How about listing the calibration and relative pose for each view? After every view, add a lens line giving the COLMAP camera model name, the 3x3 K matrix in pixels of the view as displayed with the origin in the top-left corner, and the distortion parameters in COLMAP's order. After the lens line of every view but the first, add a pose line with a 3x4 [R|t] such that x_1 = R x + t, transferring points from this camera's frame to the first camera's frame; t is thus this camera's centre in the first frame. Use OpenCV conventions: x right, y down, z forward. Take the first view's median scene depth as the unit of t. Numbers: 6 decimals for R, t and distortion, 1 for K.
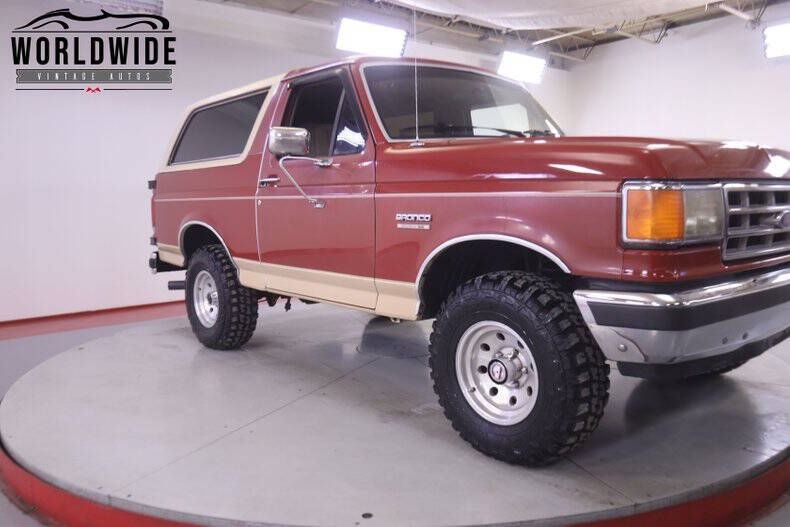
lens RADIAL K [[560.4, 0, 428.6], [0, 560.4, 263.2], [0, 0, 1]] dist [-0.006900, 0.001072]
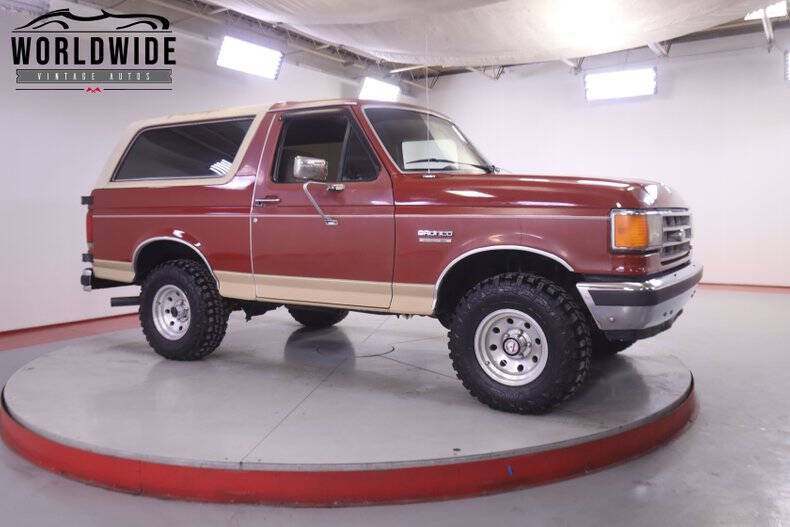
lens RADIAL K [[597.7, 0, 391.3], [0, 597.7, 263.3], [0, 0, 1]] dist [0.003308, 0.003913]
pose [[0.960707, -0.011555, 0.277324, -0.425919], [0.021413, 0.999241, -0.032543, 0.025018], [-0.276737, 0.037203, 0.960225, -0.243391]]
